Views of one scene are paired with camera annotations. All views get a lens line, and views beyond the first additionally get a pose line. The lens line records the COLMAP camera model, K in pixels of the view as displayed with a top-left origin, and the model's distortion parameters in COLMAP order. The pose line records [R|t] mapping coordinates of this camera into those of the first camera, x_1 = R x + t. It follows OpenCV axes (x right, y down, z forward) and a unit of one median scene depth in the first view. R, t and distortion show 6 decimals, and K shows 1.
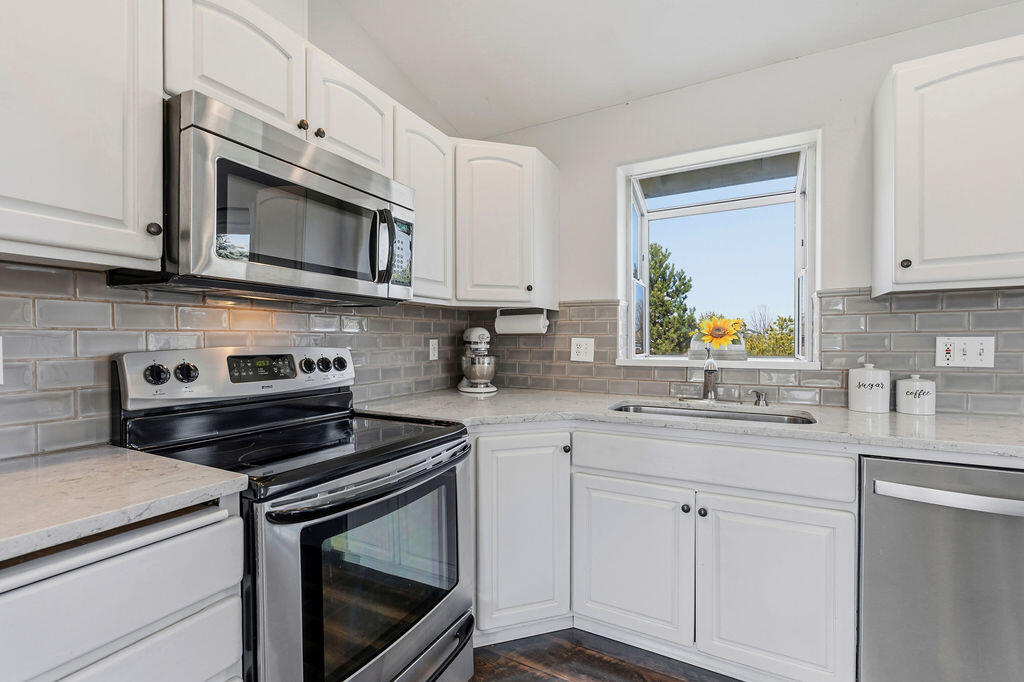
lens RADIAL K [[445.3, 0, 512.3], [0, 445.3, 346.9], [0, 0, 1]] dist [-0.001298, 0.000640]
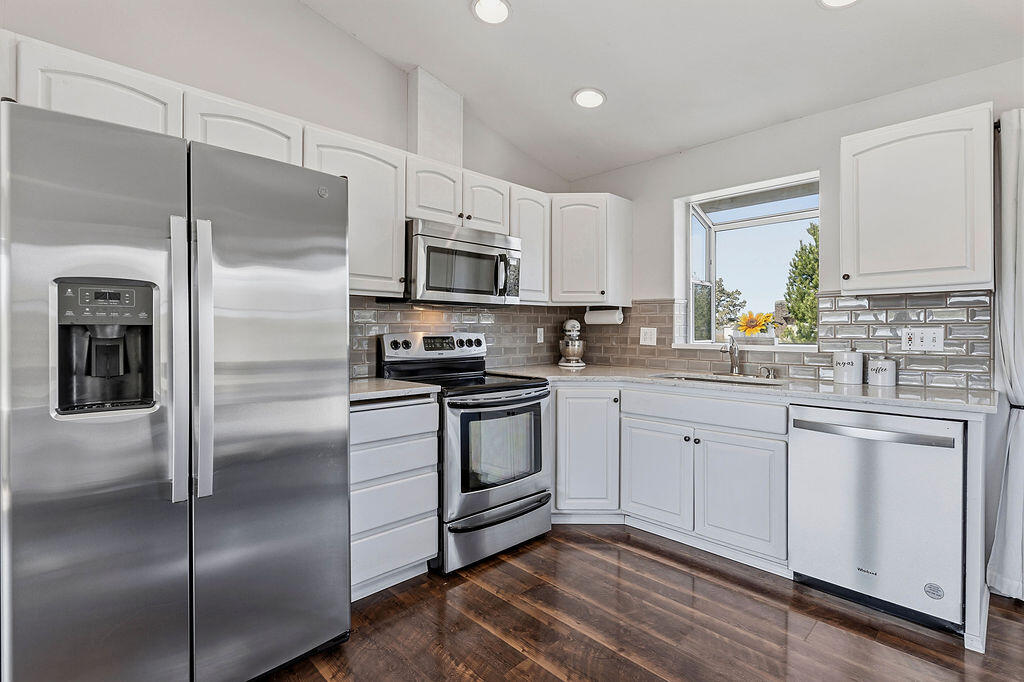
lens RADIAL K [[486.0, 0, 510.9], [0, 486.0, 334.9], [0, 0, 1]] dist [0.000126, -0.000057]
pose [[0.953648, 0.007741, -0.300824, 0.284468], [-0.008488, 0.999963, -0.001176, 0.009704], [0.300804, 0.003675, 0.953679, -0.717307]]
